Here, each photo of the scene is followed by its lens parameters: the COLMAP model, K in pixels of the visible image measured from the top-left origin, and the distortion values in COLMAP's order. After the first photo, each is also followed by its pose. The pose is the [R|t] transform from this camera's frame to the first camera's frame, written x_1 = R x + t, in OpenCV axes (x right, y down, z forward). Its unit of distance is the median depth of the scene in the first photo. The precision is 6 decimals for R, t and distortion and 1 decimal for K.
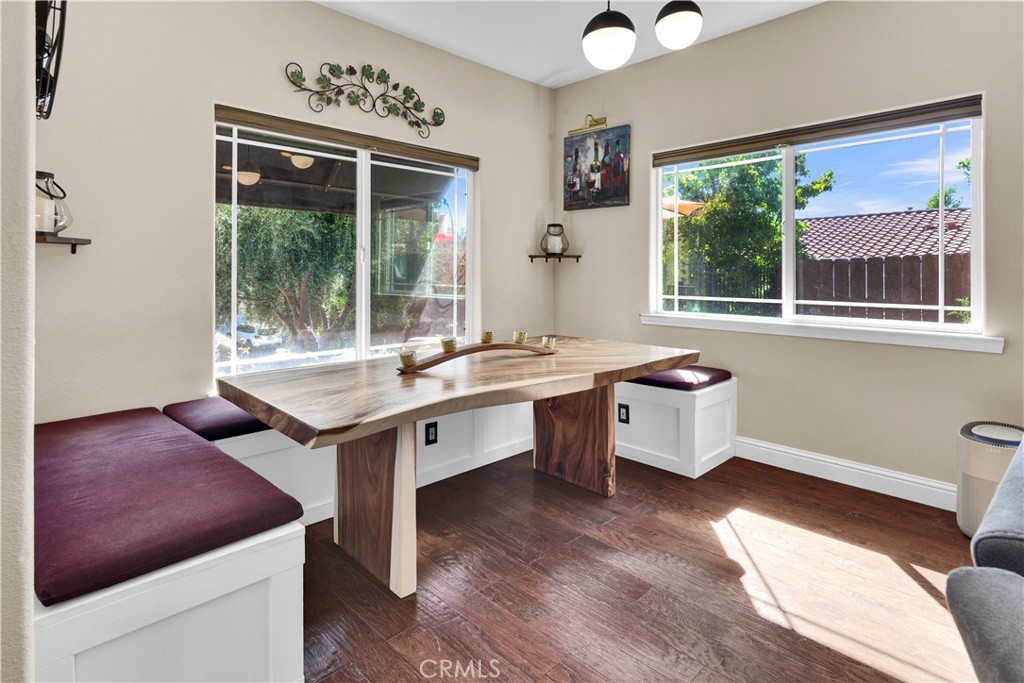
lens RADIAL K [[525.1, 0, 497.0], [0, 525.1, 268.6], [0, 0, 1]] dist [0.017814, -0.000879]
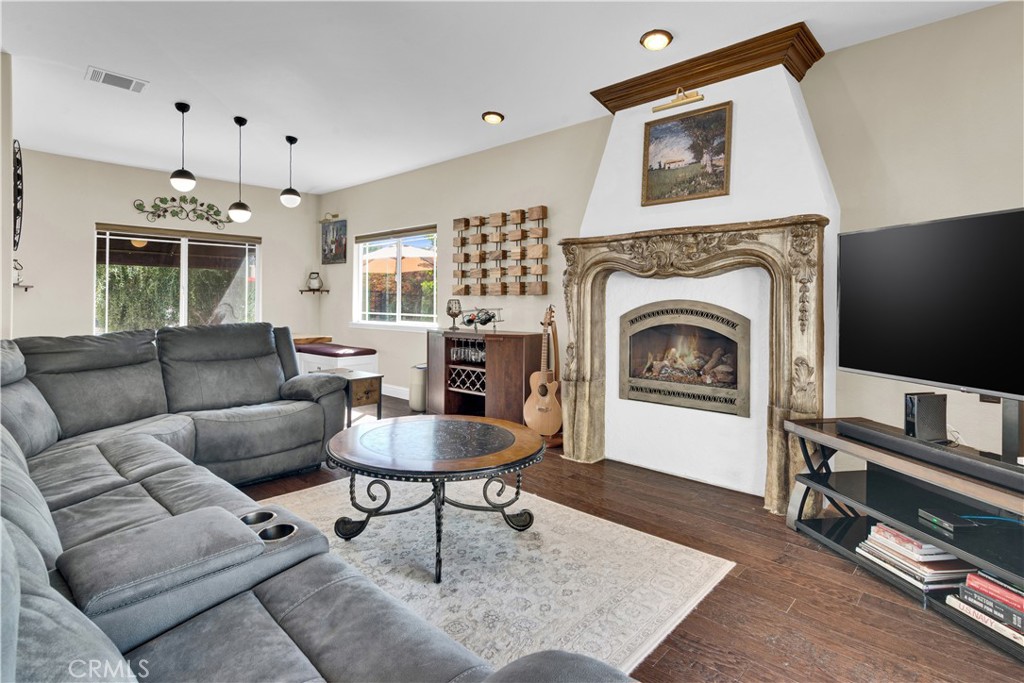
lens RADIAL K [[525.1, 0, 503.4], [0, 525.1, 297.3], [0, 0, 1]] dist [0.017814, -0.000879]
pose [[0.999870, 0.002029, 0.015985, 0.909680], [-0.002033, 0.999998, 0.000218, -0.003371], [-0.015985, -0.000250, 0.999872, -0.996338]]
